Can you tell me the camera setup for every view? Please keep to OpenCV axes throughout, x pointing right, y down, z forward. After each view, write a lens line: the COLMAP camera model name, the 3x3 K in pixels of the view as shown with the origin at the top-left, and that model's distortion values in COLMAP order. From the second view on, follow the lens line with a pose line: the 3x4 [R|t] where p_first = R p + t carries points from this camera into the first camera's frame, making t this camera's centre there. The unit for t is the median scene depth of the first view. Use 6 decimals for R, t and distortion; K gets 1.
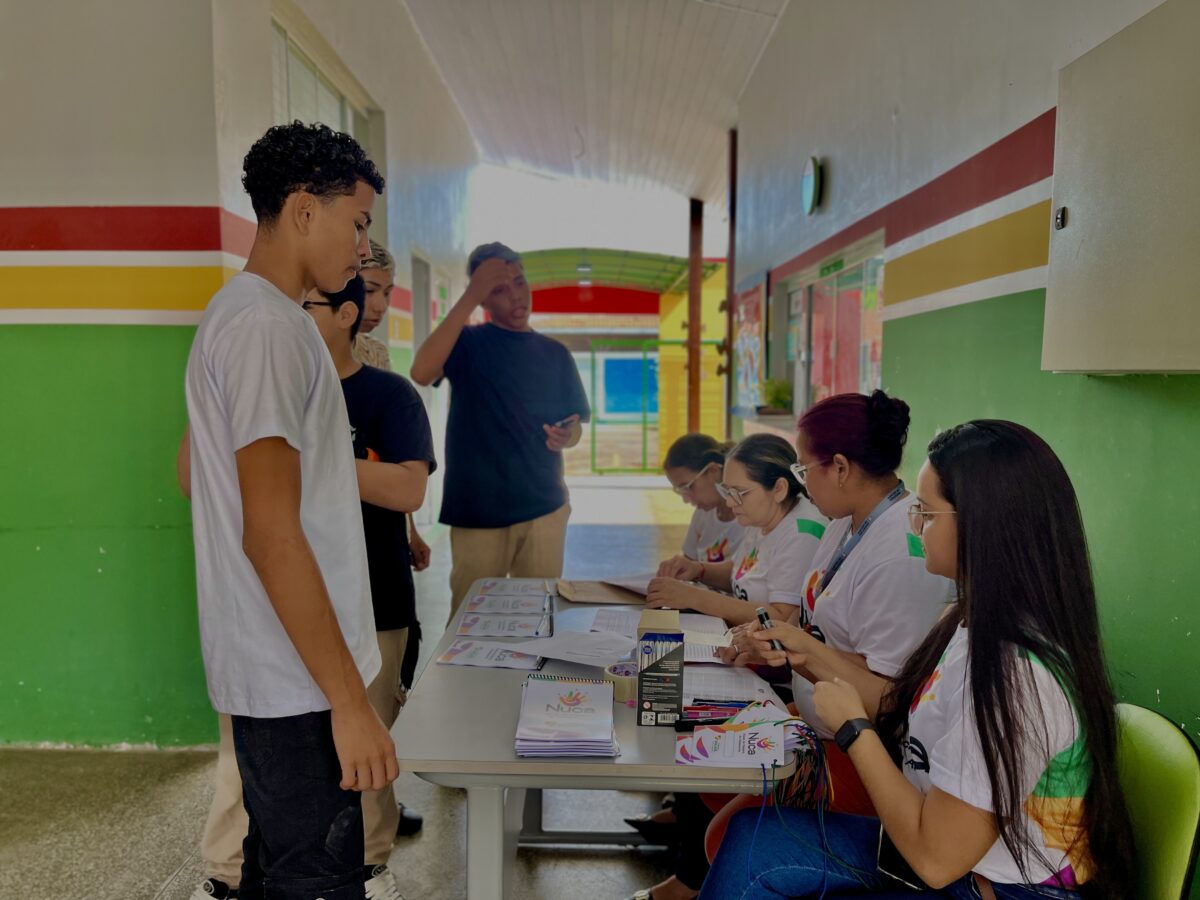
lens RADIAL K [[908.0, 0, 594.9], [0, 908.0, 452.1], [0, 0, 1]] dist [0.079147, -0.117882]
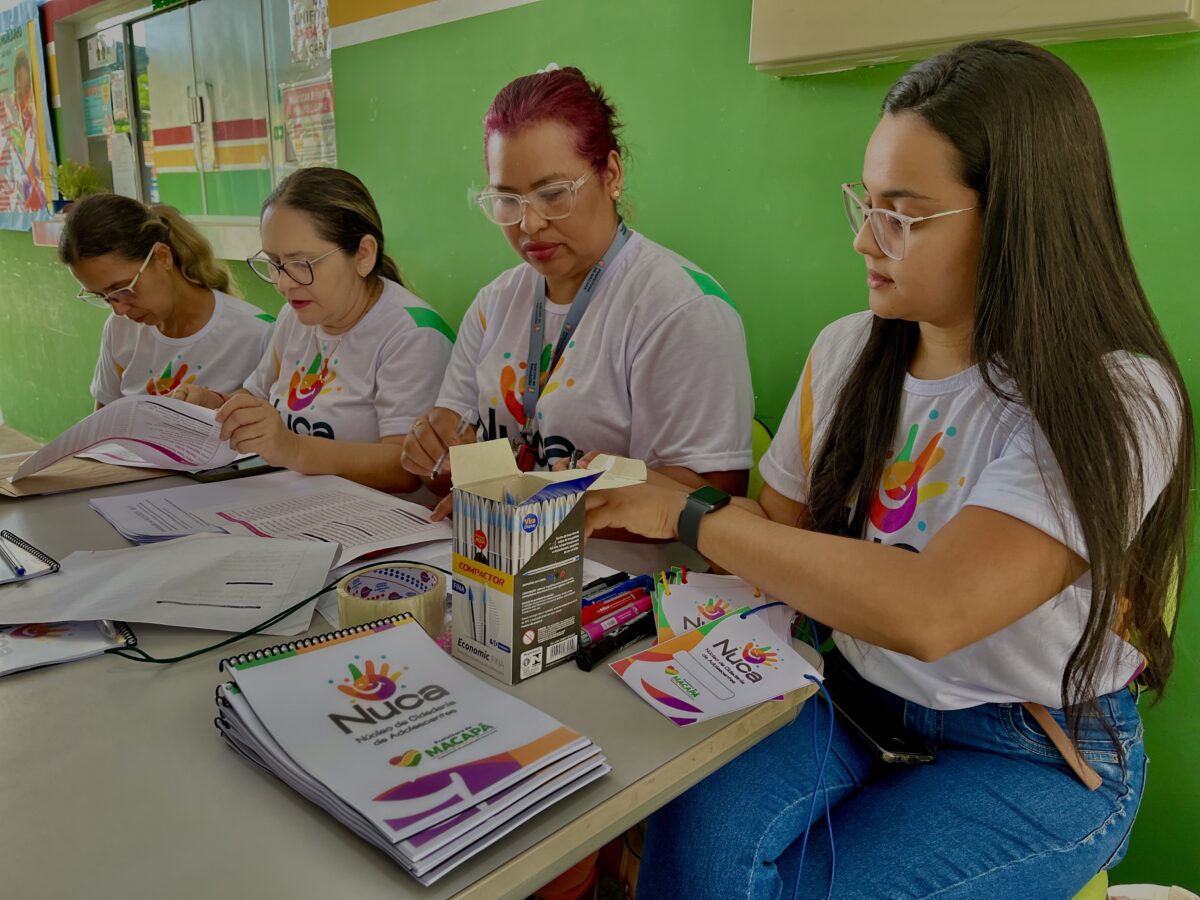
lens RADIAL K [[908.0, 0, 594.9], [0, 908.0, 452.1], [0, 0, 1]] dist [0.079147, -0.117882]
pose [[0.684346, -0.163147, 0.710671, -0.236738], [0.046344, 0.982409, 0.180902, 0.100586], [-0.727683, -0.090864, 0.679869, 0.665134]]
